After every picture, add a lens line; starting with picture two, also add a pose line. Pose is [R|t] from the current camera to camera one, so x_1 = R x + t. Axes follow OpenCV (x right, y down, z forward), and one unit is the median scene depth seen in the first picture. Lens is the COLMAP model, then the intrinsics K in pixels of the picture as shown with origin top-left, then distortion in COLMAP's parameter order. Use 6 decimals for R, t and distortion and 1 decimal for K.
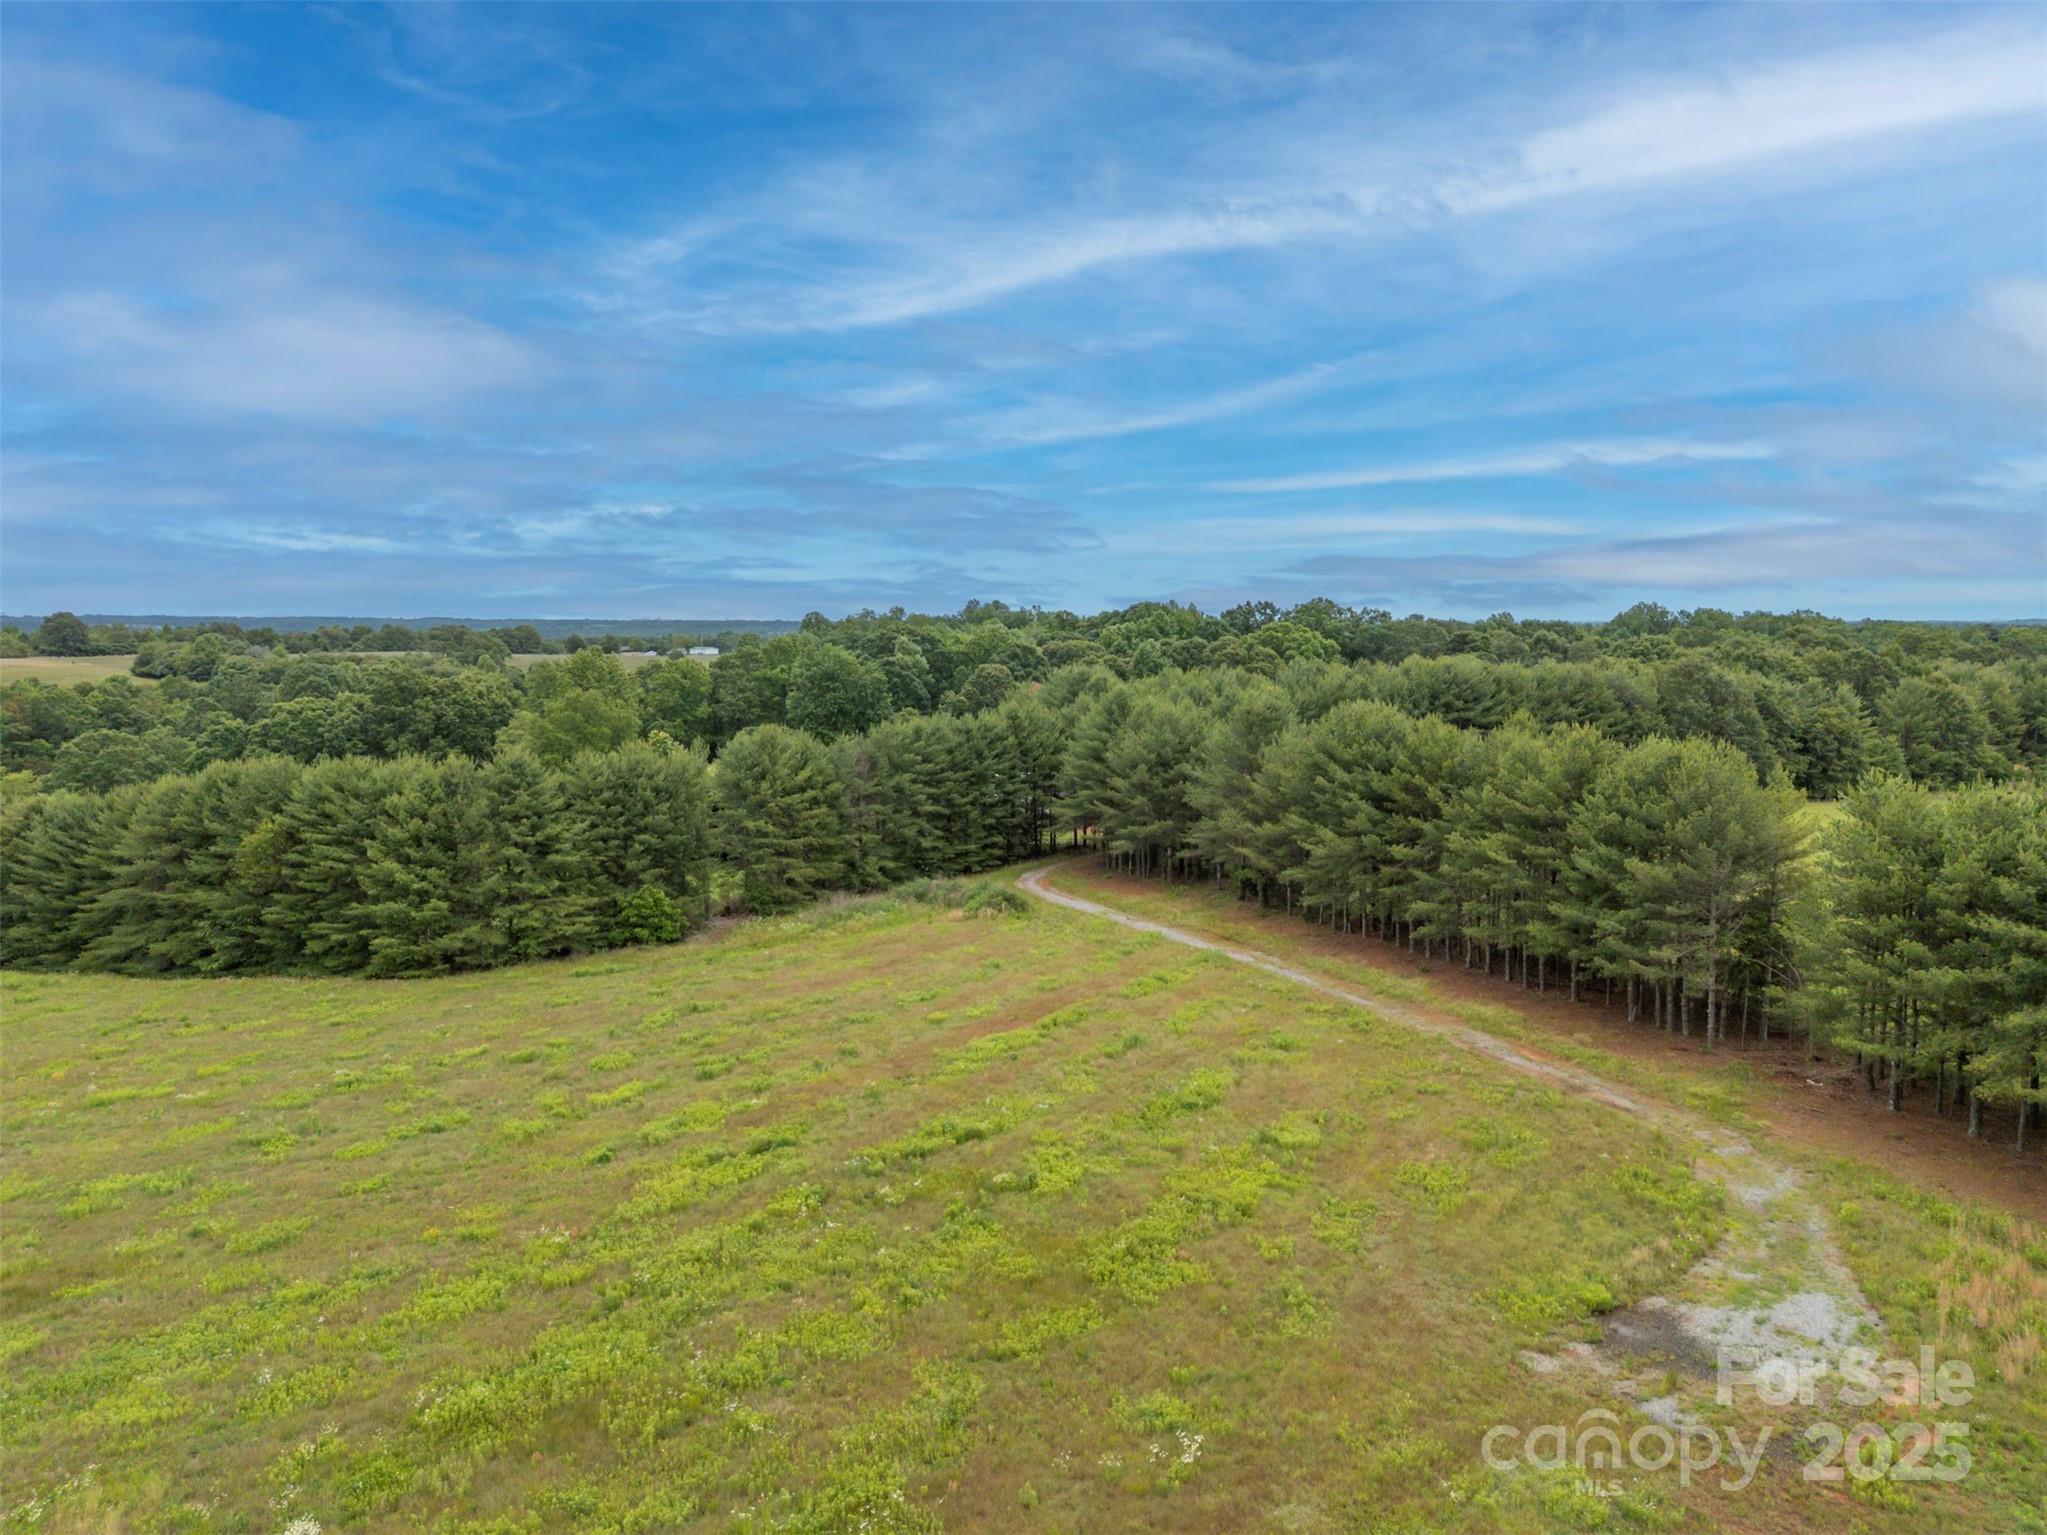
lens RADIAL K [[1474.9, 0, 1032.4], [0, 1474.9, 770.3], [0, 0, 1]] dist [0.081514, -0.071344]
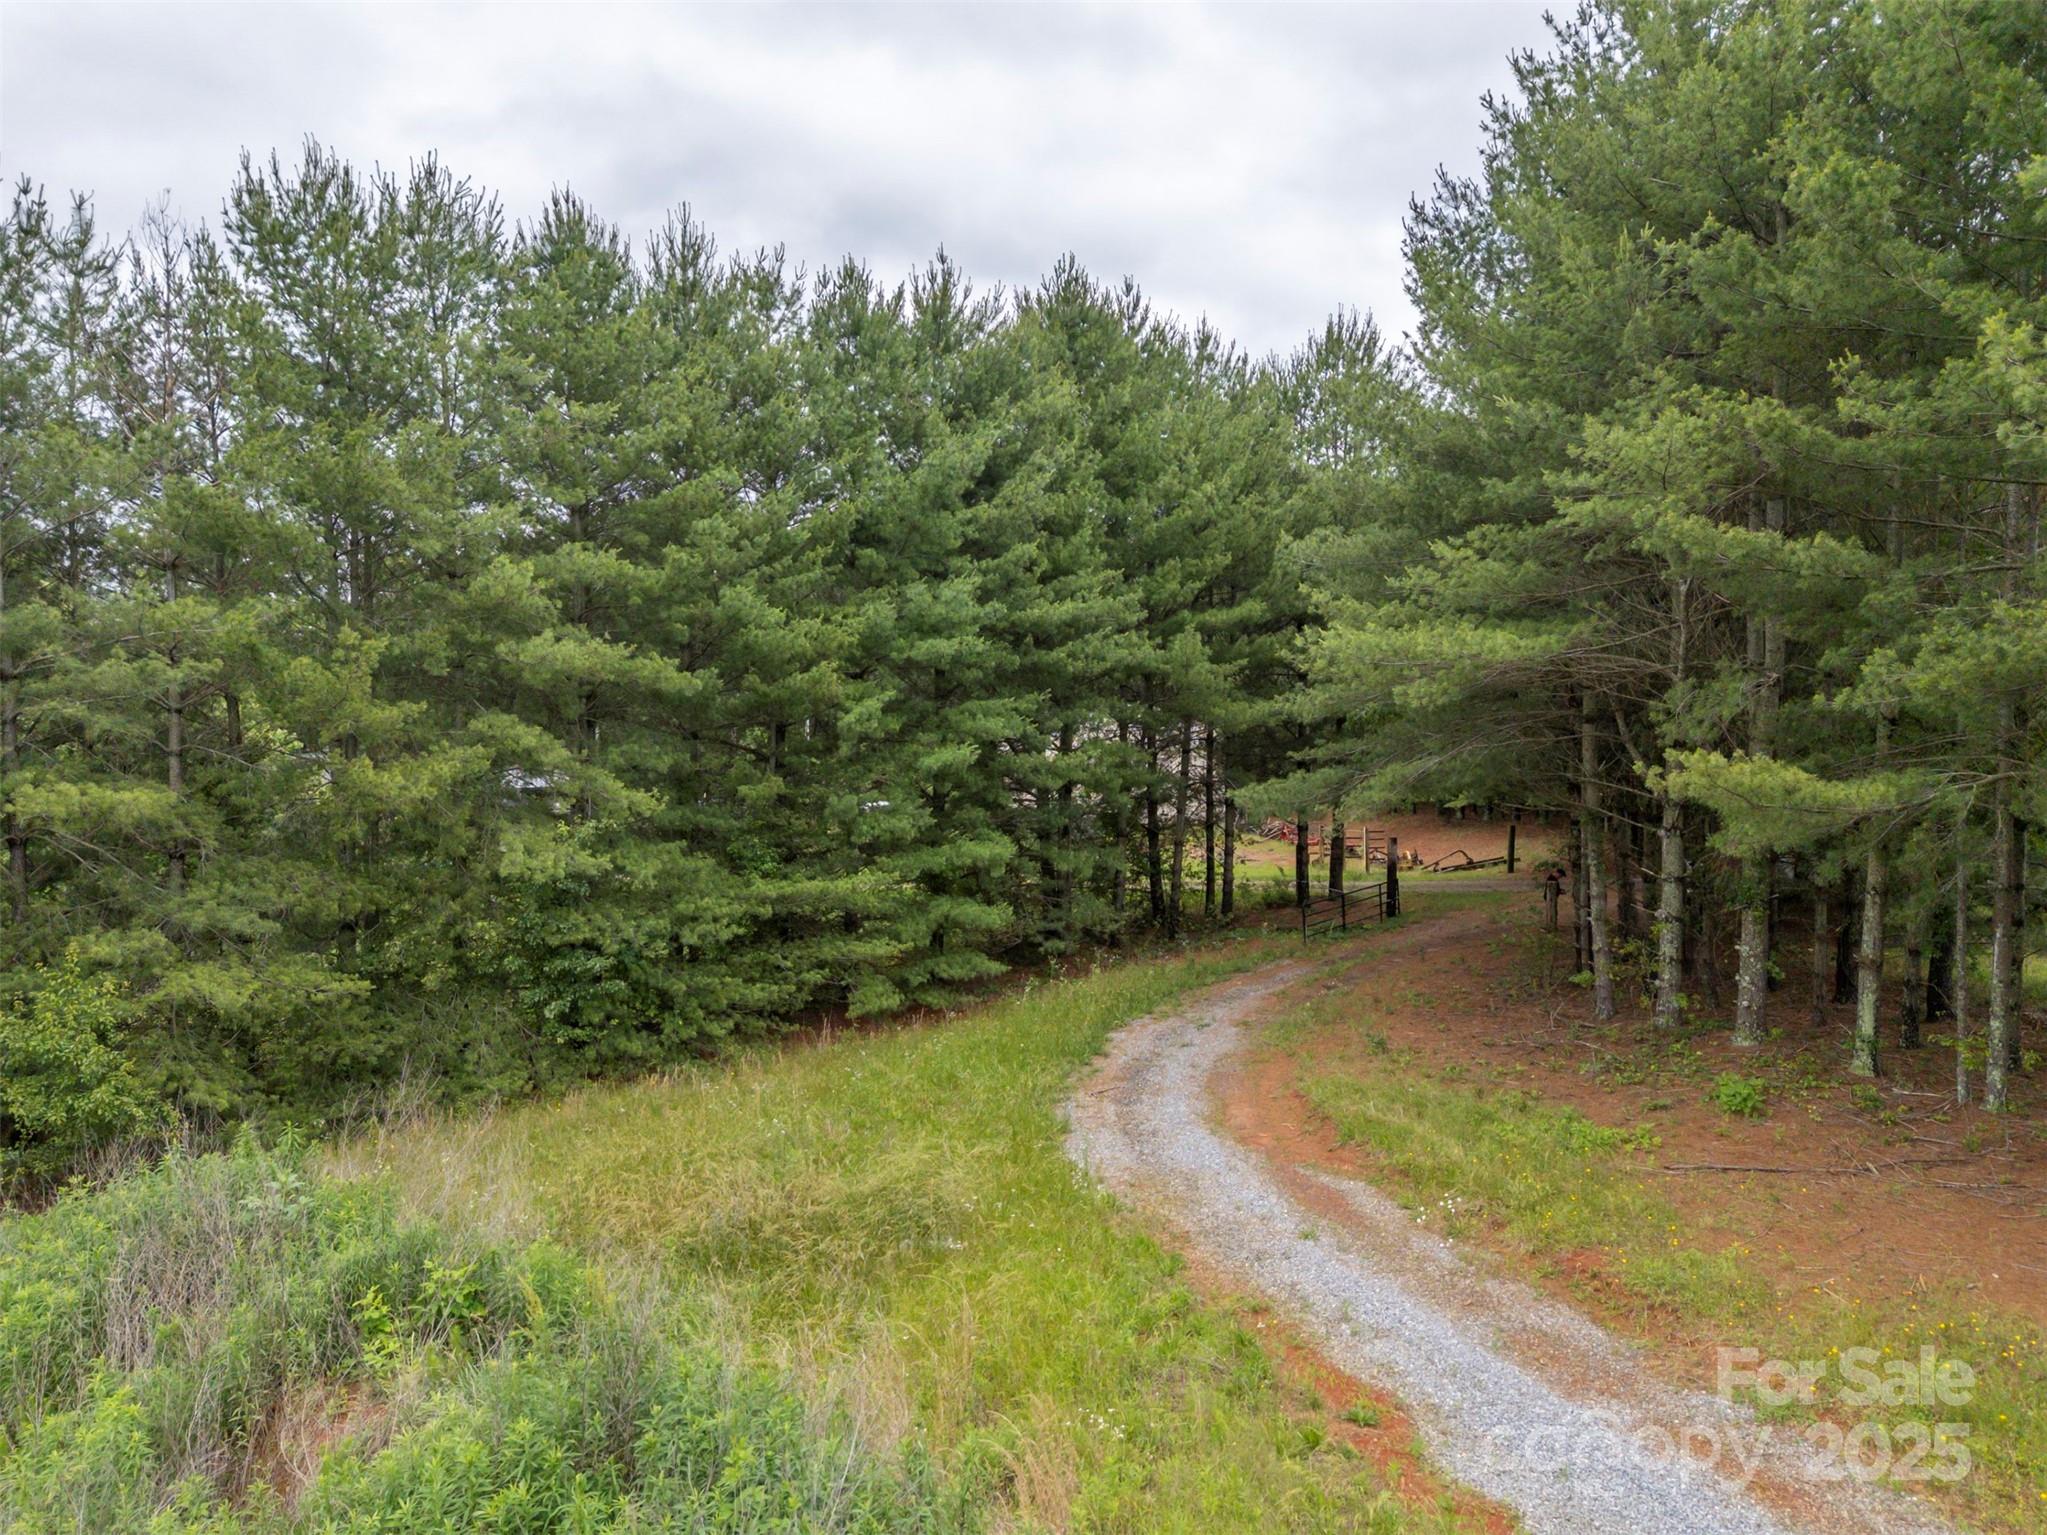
lens RADIAL K [[1474.9, 0, 1032.4], [0, 1474.9, 770.3], [0, 0, 1]] dist [0.081514, -0.071344]
pose [[0.999101, 0.005571, -0.042025, -0.009032], [-0.007480, 0.998941, -0.045401, 0.044954], [0.041728, 0.045675, 0.998084, 0.800783]]
